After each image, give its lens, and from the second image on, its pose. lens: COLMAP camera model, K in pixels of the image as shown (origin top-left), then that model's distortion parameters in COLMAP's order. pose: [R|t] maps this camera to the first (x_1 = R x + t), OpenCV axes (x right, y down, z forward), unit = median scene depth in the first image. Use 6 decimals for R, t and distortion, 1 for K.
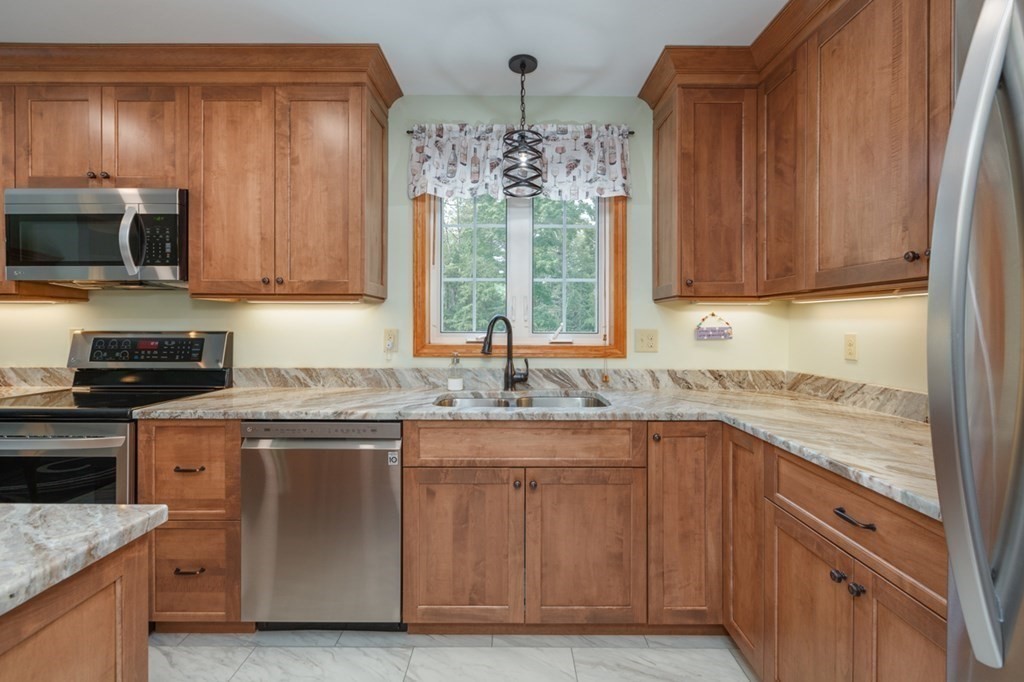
lens RADIAL K [[494.1, 0, 507.9], [0, 494.1, 332.5], [0, 0, 1]] dist [-0.001597, -0.000866]
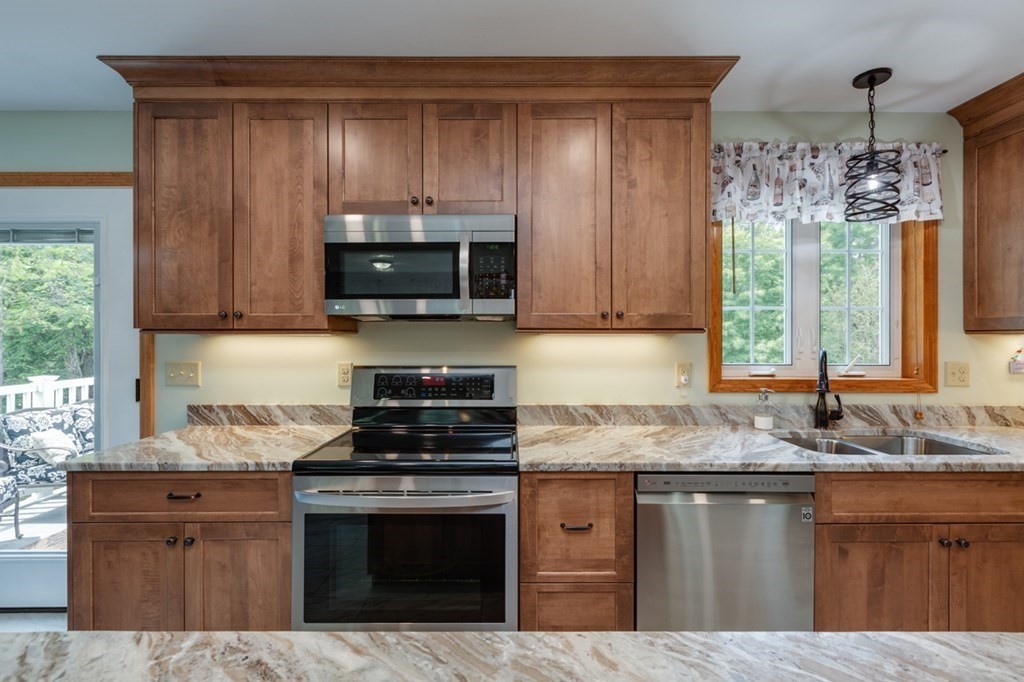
lens RADIAL K [[494.1, 0, 518.5], [0, 494.1, 343.6], [0, 0, 1]] dist [-0.001597, -0.000866]
pose [[0.999989, -0.002854, -0.003825, -0.639872], [0.002838, 0.999987, -0.004137, -0.046651], [0.003837, 0.004126, 0.999984, 0.079842]]
